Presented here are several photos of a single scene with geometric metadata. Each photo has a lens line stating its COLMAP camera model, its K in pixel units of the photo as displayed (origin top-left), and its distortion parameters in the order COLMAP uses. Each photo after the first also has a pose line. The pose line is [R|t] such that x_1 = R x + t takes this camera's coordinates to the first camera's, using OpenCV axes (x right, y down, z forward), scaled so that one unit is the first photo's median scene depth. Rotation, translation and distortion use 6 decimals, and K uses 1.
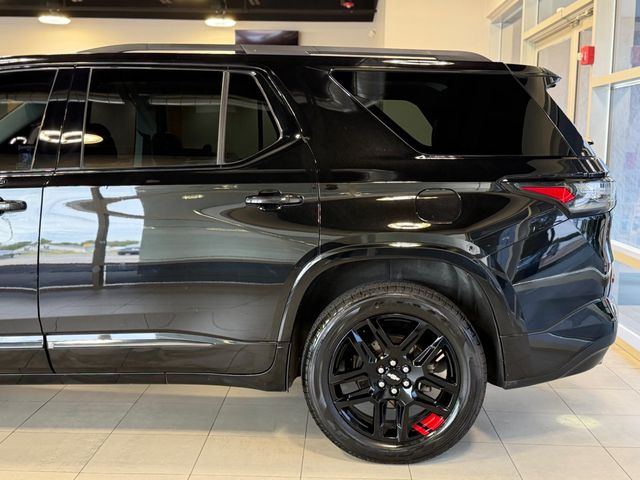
lens RADIAL K [[828.2, 0, 320.4], [0, 828.2, 236.0], [0, 0, 1]] dist [0.075830, 0.000000]
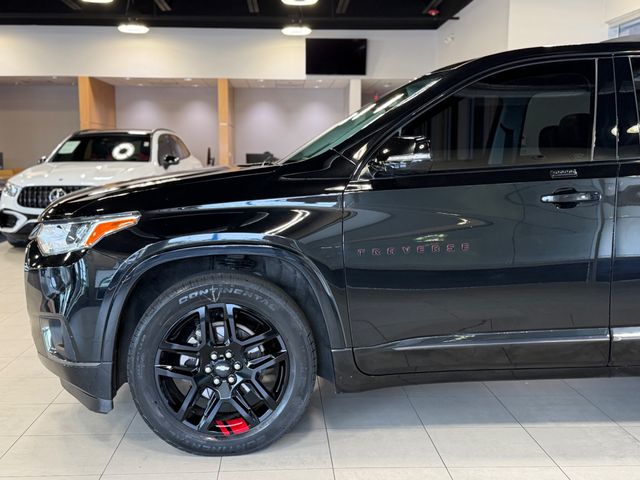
lens RADIAL K [[783.2, 0, 314.1], [0, 783.2, 230.2], [0, 0, 1]] dist [0.116324, 0.000000]
pose [[0.996910, -0.022264, 0.075334, -0.196709], [0.022990, 0.999697, -0.008785, 0.001107], [-0.075116, 0.010490, 0.997120, 0.023013]]
